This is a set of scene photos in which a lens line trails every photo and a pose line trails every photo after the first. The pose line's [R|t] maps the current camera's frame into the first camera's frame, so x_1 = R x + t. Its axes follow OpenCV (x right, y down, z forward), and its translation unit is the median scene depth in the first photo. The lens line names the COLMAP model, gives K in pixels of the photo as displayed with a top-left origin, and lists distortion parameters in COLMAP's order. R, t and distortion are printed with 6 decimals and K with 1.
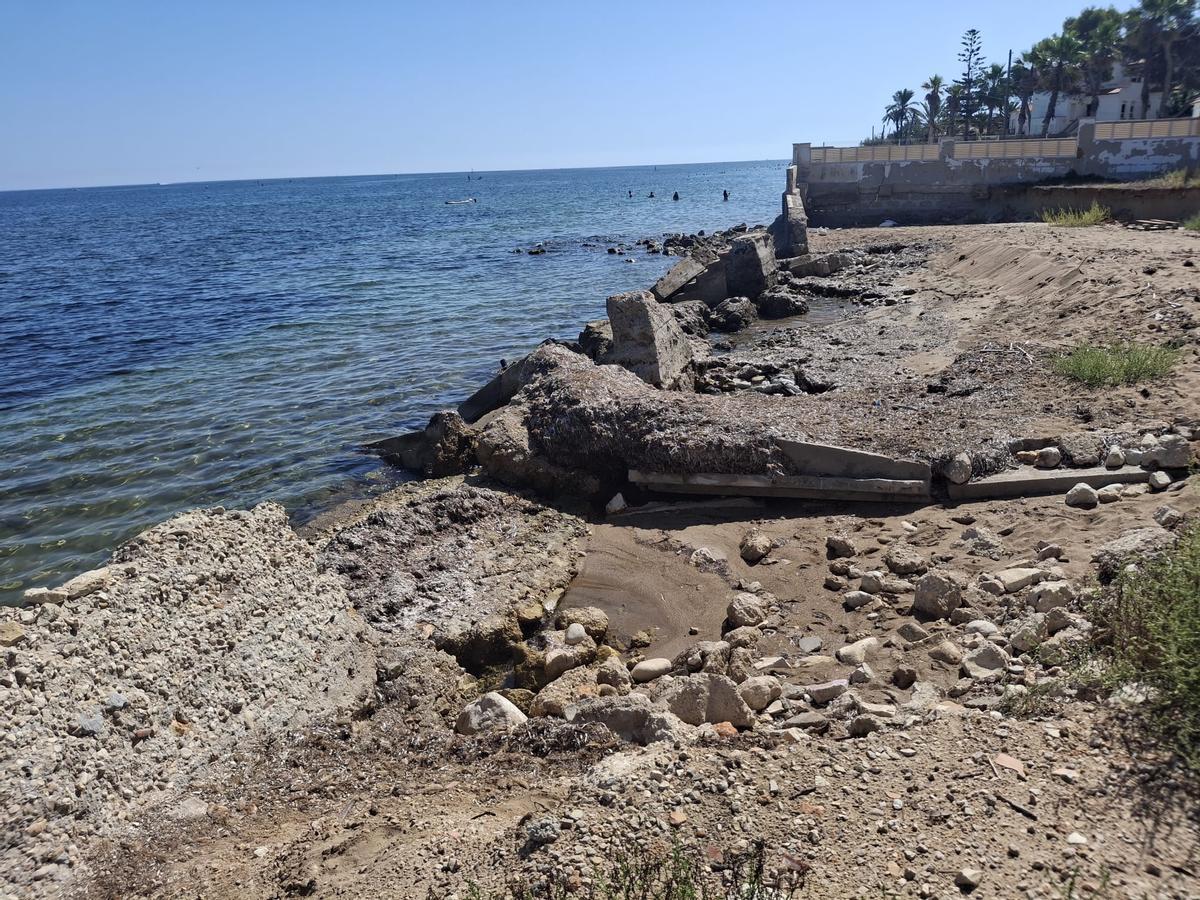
lens RADIAL K [[930.0, 0, 598.9], [0, 930.0, 449.4], [0, 0, 1]] dist [0.012793, -0.016970]
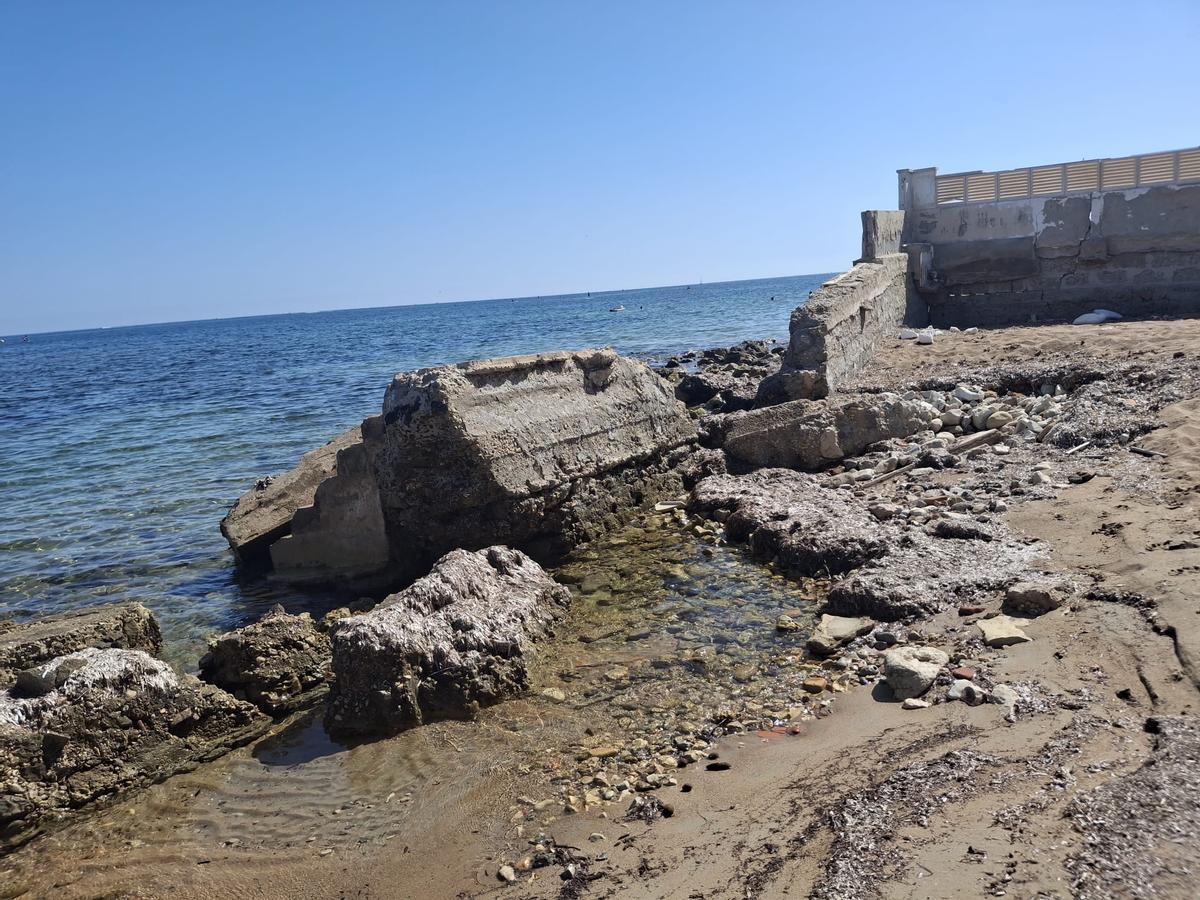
lens RADIAL K [[930.0, 0, 601.3], [0, 930.0, 449.5], [0, 0, 1]] dist [0.012793, -0.016970]
pose [[0.966530, 0.016463, -0.256026, 0.202852], [-0.044025, 0.993779, -0.102298, -0.124235], [0.252749, 0.110146, 0.961242, 0.523917]]
